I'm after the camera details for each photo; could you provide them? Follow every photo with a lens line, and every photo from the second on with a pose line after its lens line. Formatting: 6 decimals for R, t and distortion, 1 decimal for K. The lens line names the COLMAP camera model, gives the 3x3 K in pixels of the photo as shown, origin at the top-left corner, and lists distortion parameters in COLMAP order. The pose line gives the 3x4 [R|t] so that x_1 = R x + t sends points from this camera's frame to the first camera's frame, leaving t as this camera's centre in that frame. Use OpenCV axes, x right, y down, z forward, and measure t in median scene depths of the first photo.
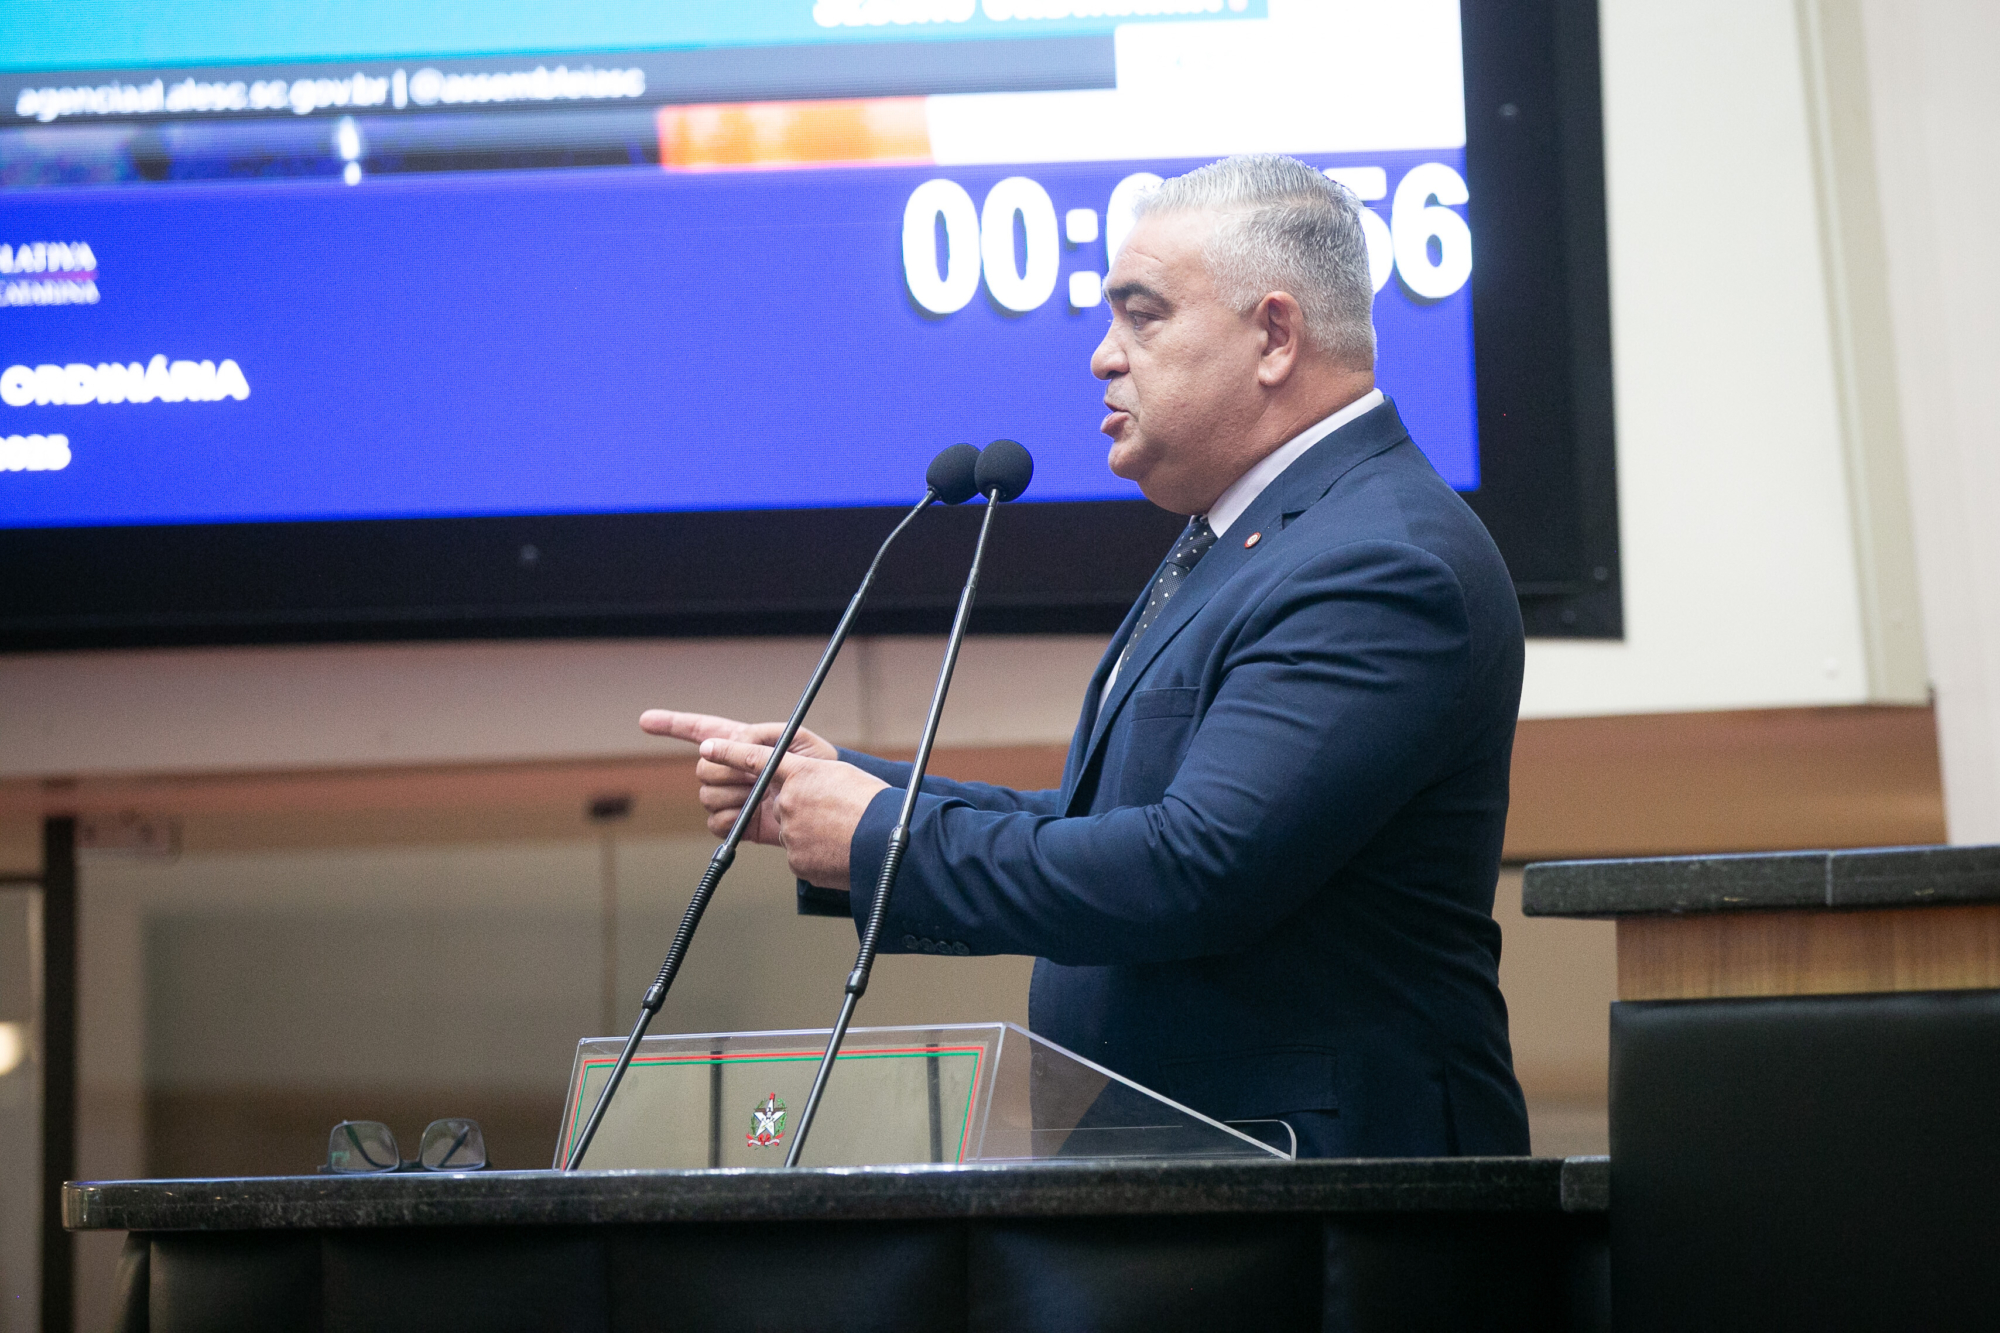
lens RADIAL K [[9715.6, 0, 1091.1], [0, 9715.6, 574.1], [0, 0, 1]] dist [0.806880, 0.000000]
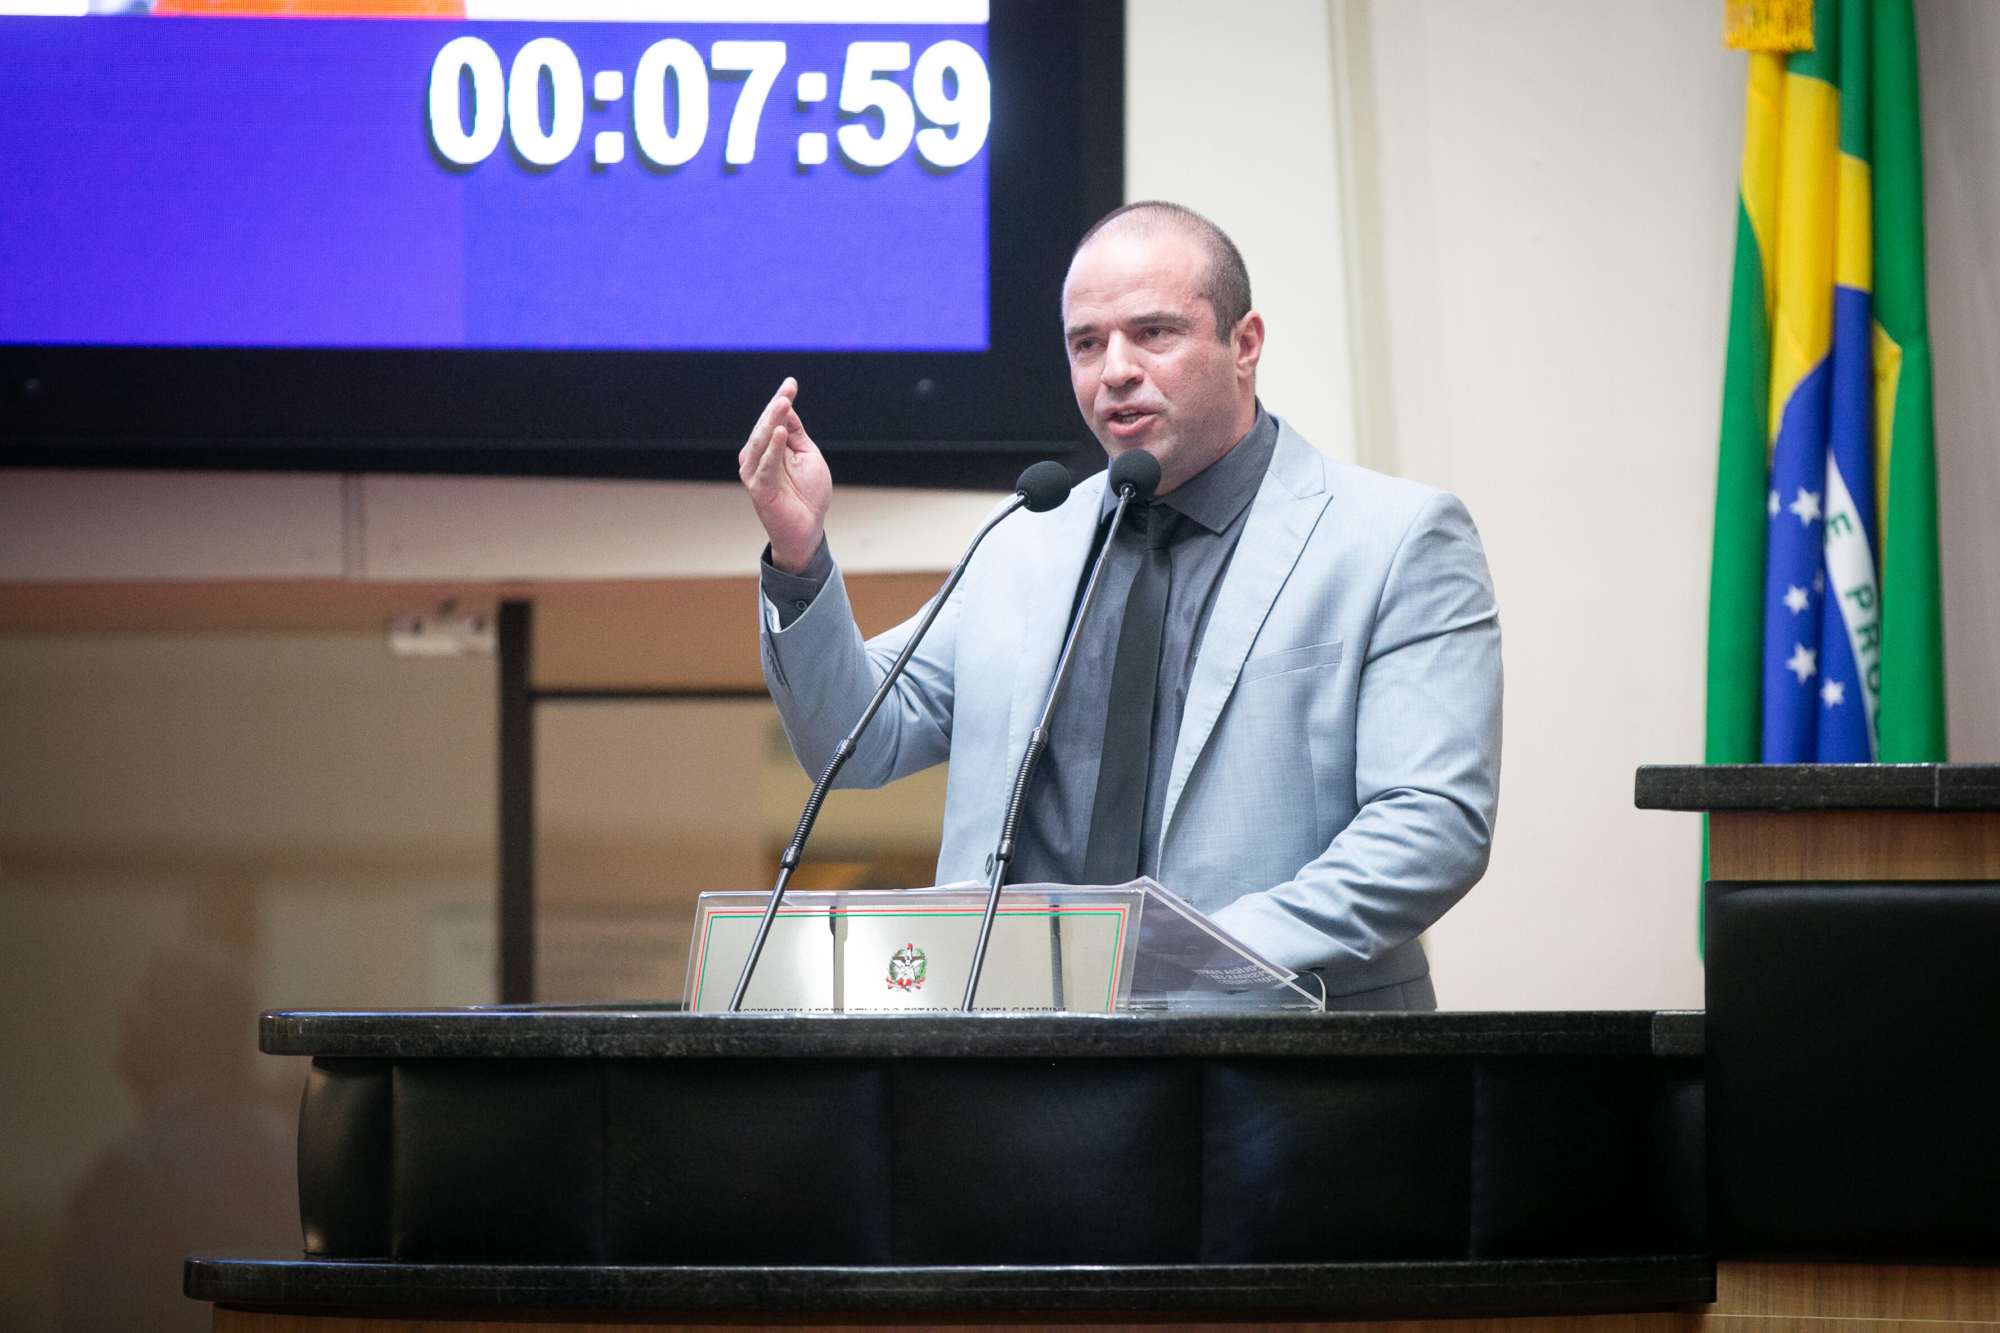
lens RADIAL K [[12940.5, 0, 1119.3], [0, 12940.5, 578.0], [0, 0, 1]] dist [2.051953, 0.000000]
pose [[0.976613, 0.017679, 0.214276, -0.340217], [-0.024959, 0.999198, 0.031316, -0.039297], [-0.213551, -0.035932, 0.976271, -0.511514]]
